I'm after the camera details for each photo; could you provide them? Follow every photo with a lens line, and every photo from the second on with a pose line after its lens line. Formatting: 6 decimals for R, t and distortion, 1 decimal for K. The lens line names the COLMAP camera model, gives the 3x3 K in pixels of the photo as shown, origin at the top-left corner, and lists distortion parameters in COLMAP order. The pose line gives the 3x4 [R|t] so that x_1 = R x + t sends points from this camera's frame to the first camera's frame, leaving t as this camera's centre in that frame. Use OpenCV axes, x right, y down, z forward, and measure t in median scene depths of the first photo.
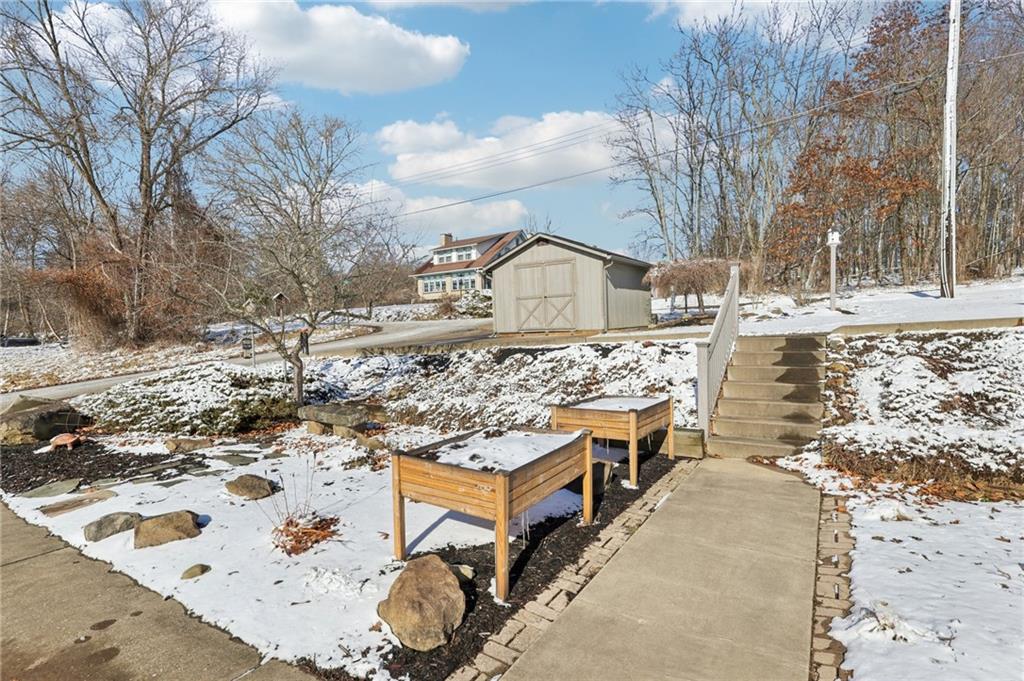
lens RADIAL K [[480.0, 0, 488.0], [0, 480.0, 343.8], [0, 0, 1]] dist [-0.003881, -0.000718]
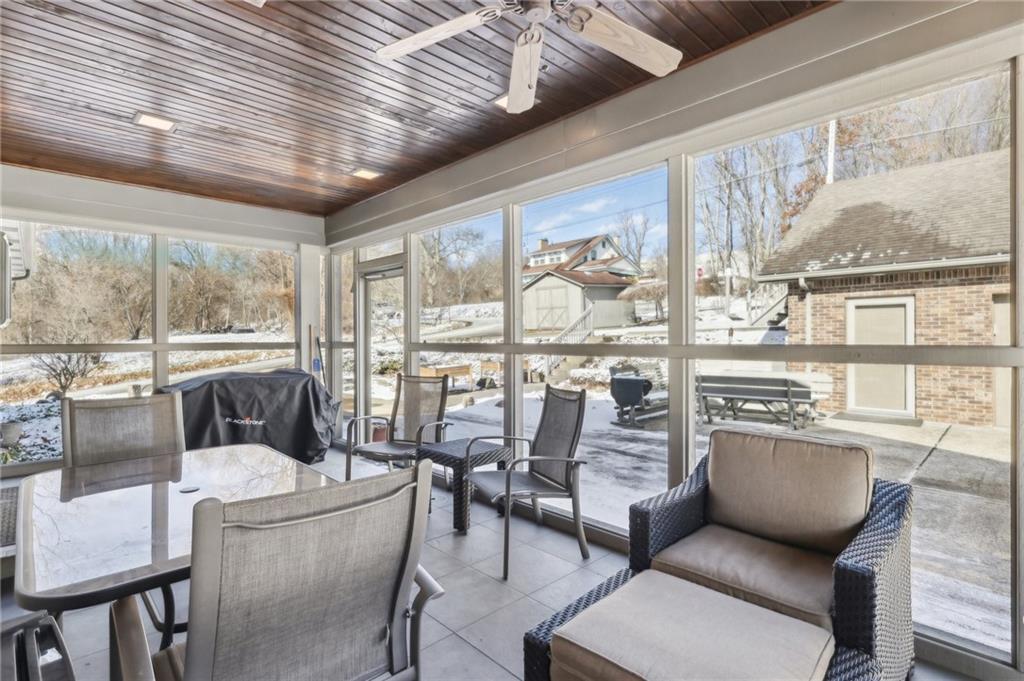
lens RADIAL K [[502.9, 0, 513.6], [0, 502.9, 335.5], [0, 0, 1]] dist [0.001210, 0.000019]
pose [[0.976909, 0.009891, -0.213425, 0.341212], [-0.007922, 0.999918, 0.010081, -0.019340], [0.213507, -0.008158, 0.976907, -0.672532]]
